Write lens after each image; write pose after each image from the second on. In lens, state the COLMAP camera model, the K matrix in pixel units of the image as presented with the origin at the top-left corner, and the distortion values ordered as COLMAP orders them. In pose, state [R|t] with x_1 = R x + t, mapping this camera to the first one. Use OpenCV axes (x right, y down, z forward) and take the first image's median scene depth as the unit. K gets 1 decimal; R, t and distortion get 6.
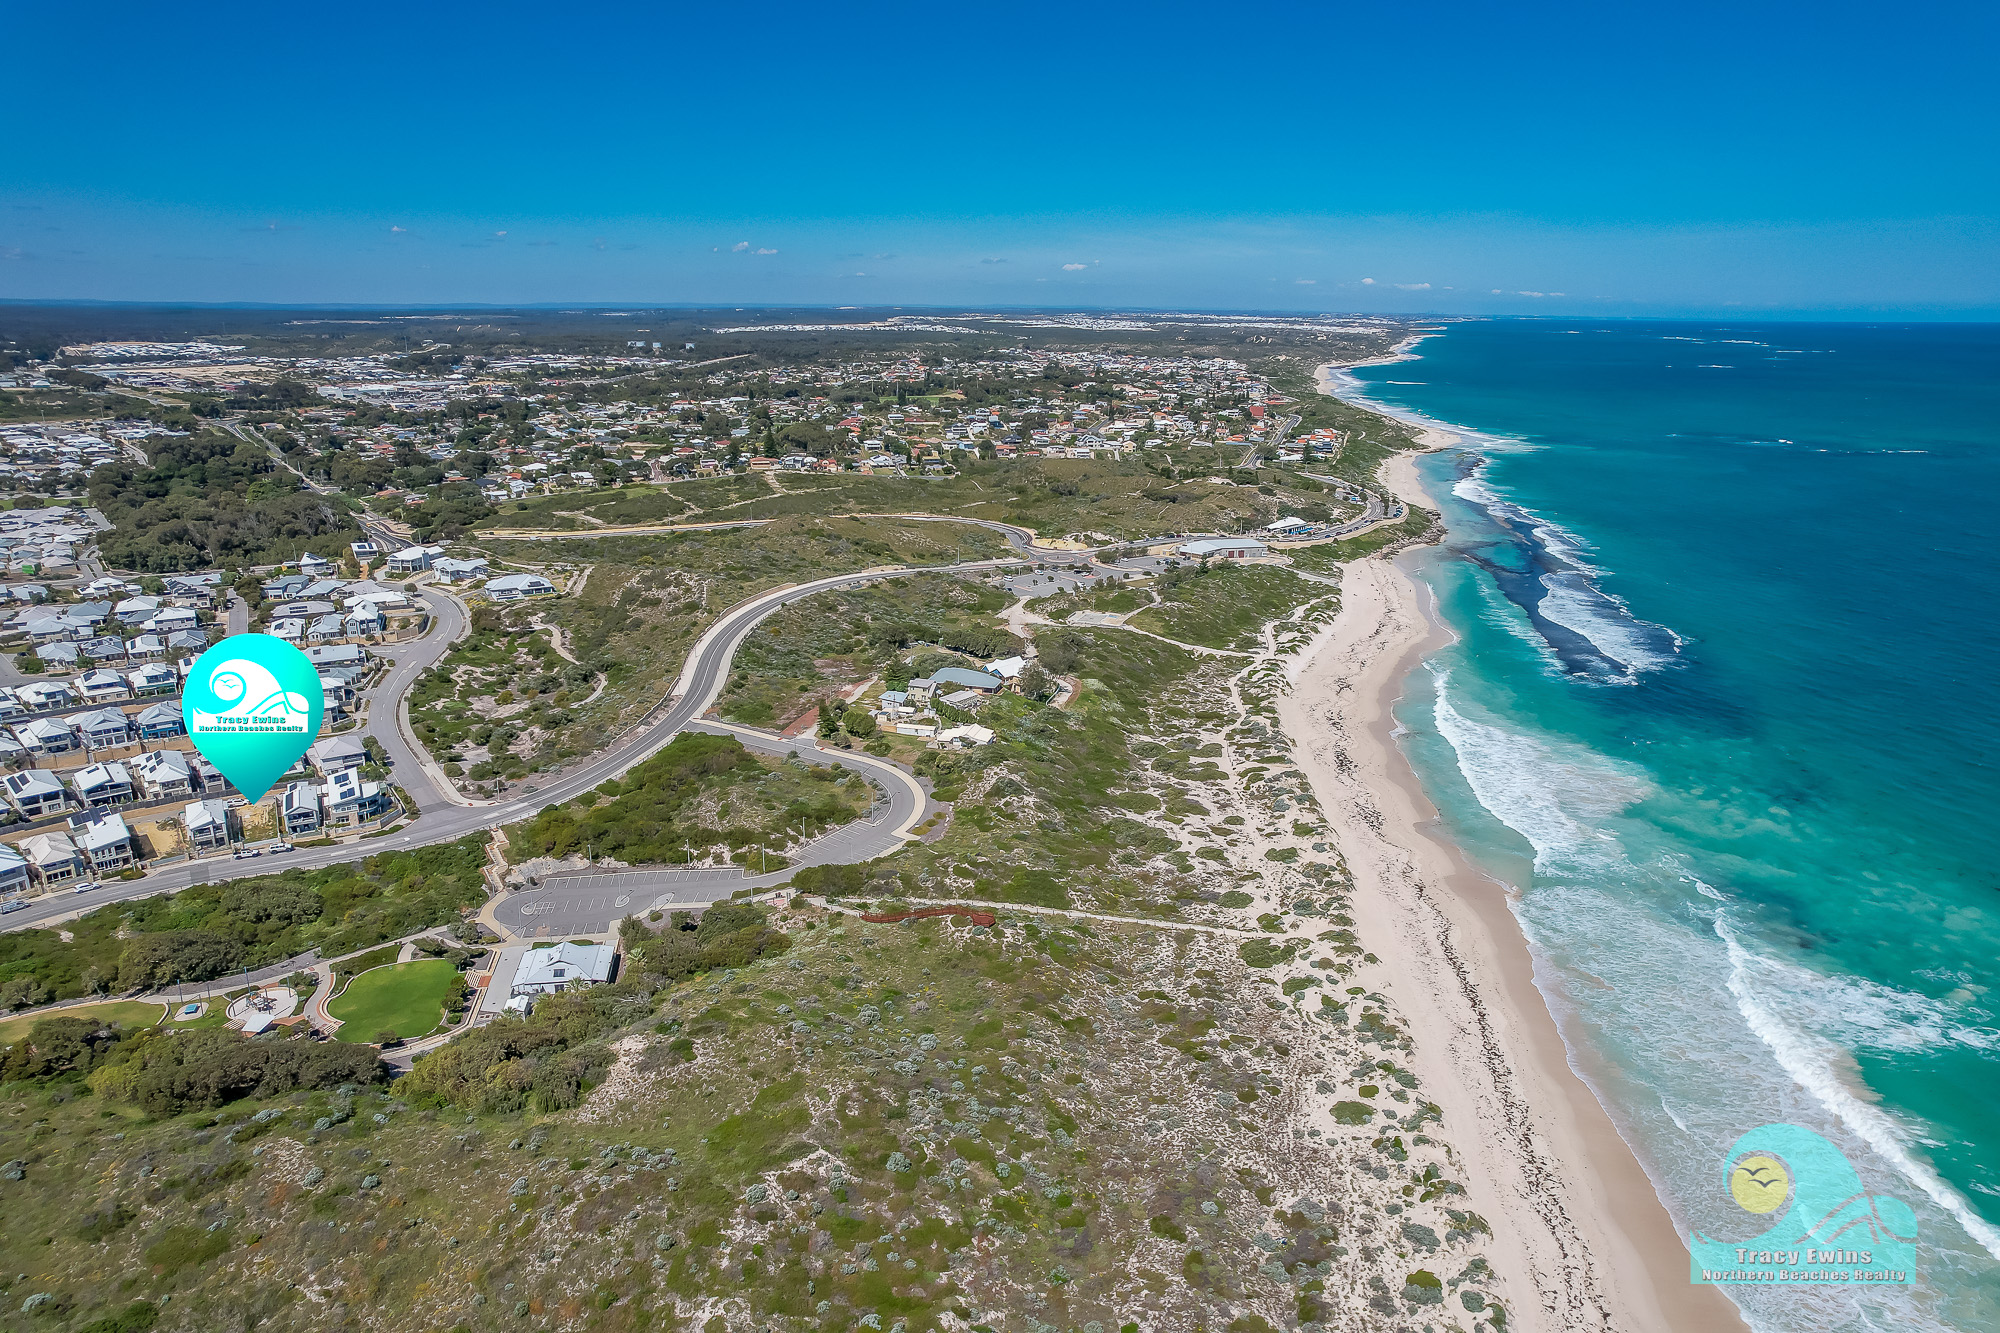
lens RADIAL K [[1276.1, 0, 1000.0], [0, 1276.1, 666.5], [0, 0, 1]] dist [-0.074949, 0.082320]
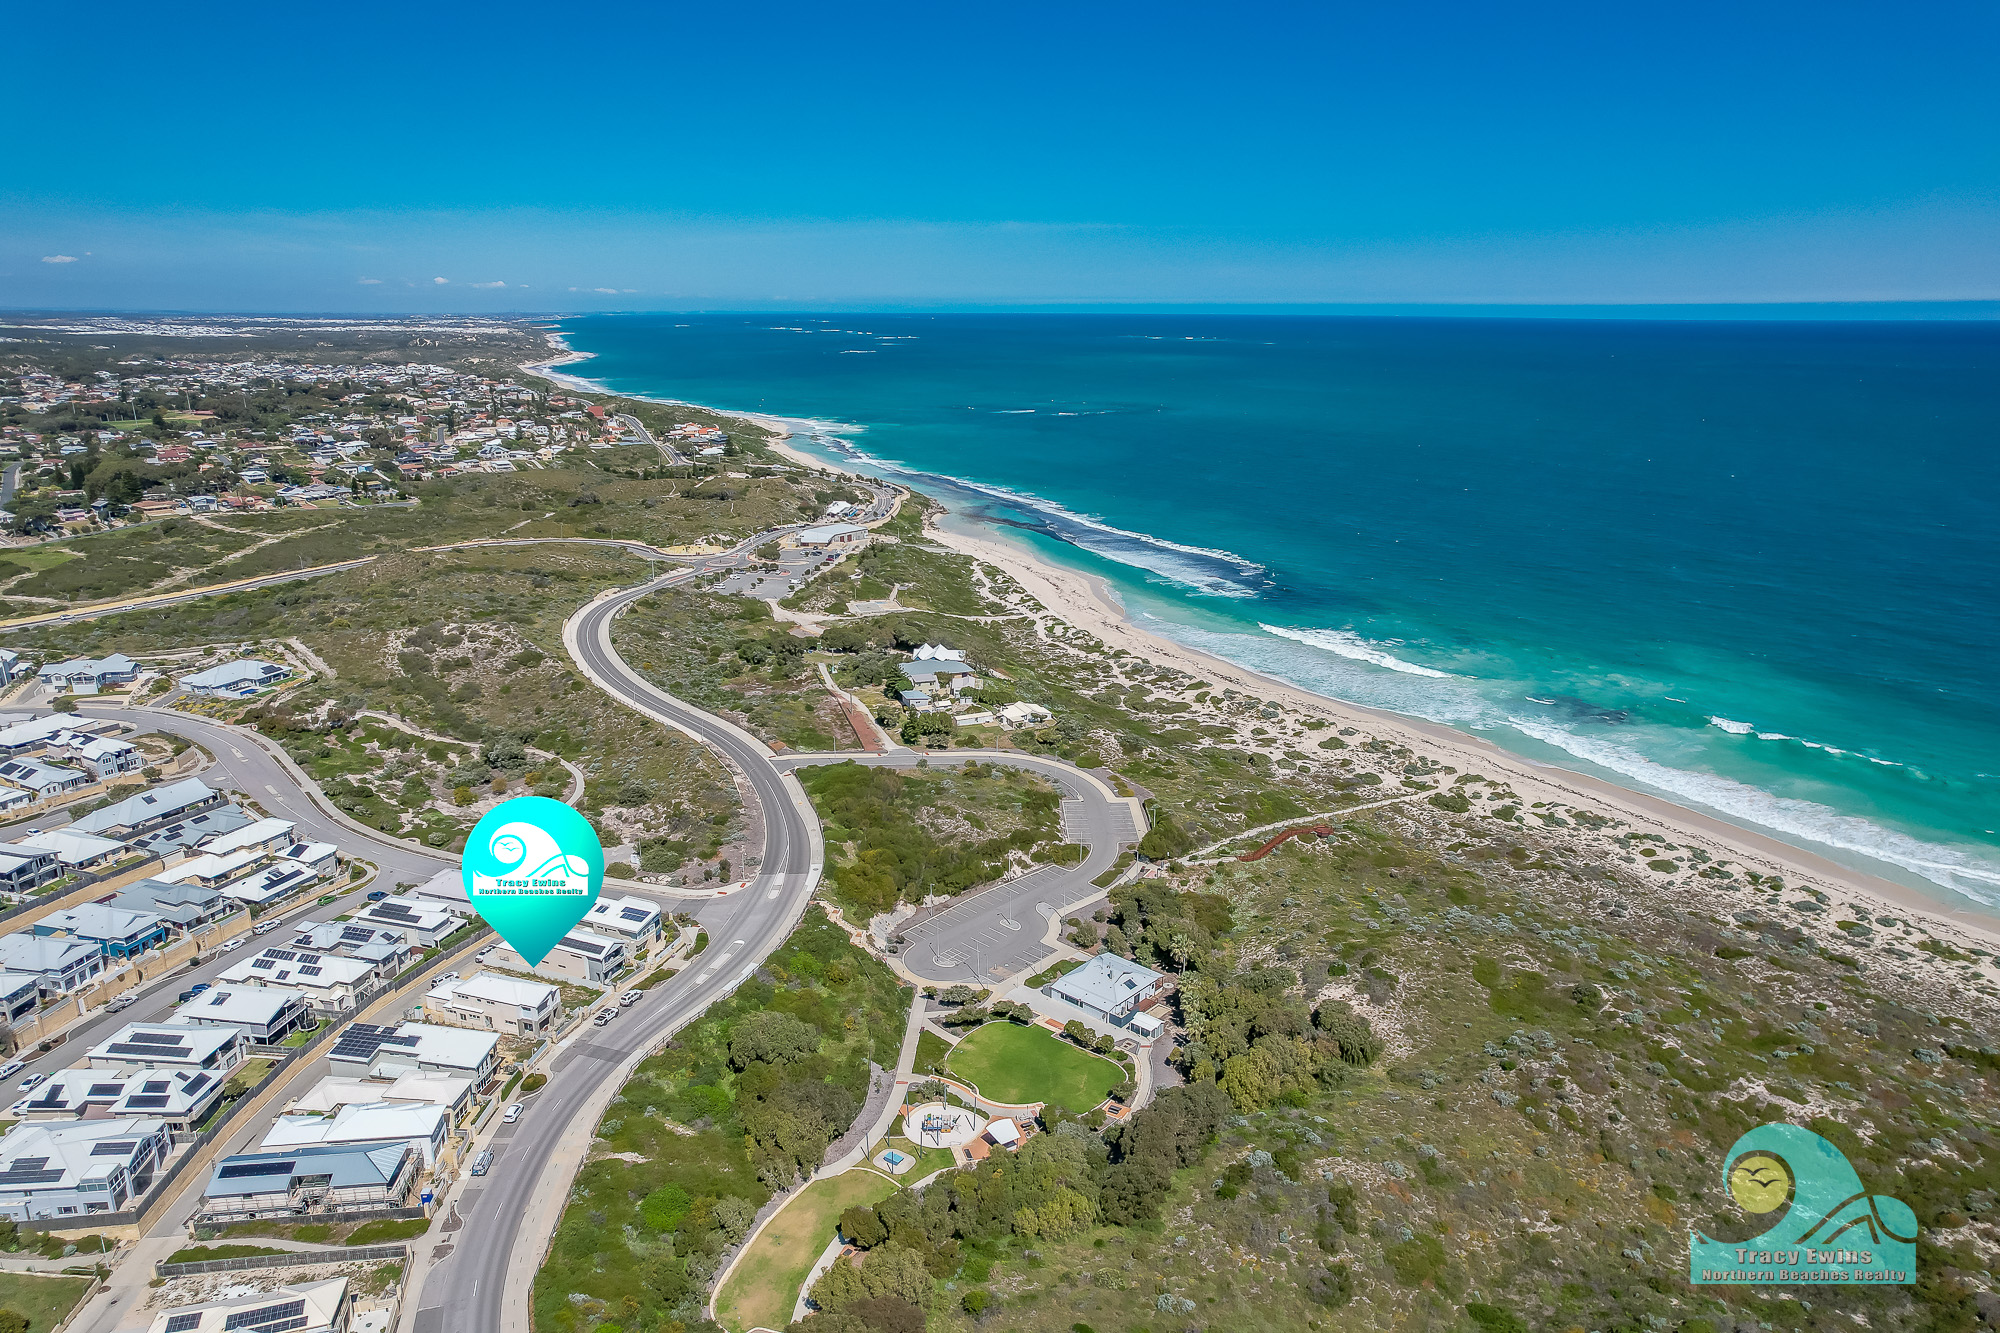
lens RADIAL K [[1276.1, 0, 1000.0], [0, 1276.1, 666.5], [0, 0, 1]] dist [-0.074949, 0.082320]
pose [[0.777896, -0.176208, 0.603182, -0.550820], [0.175239, 0.982631, 0.061059, -0.041350], [-0.603464, 0.058204, 0.795263, 0.155387]]
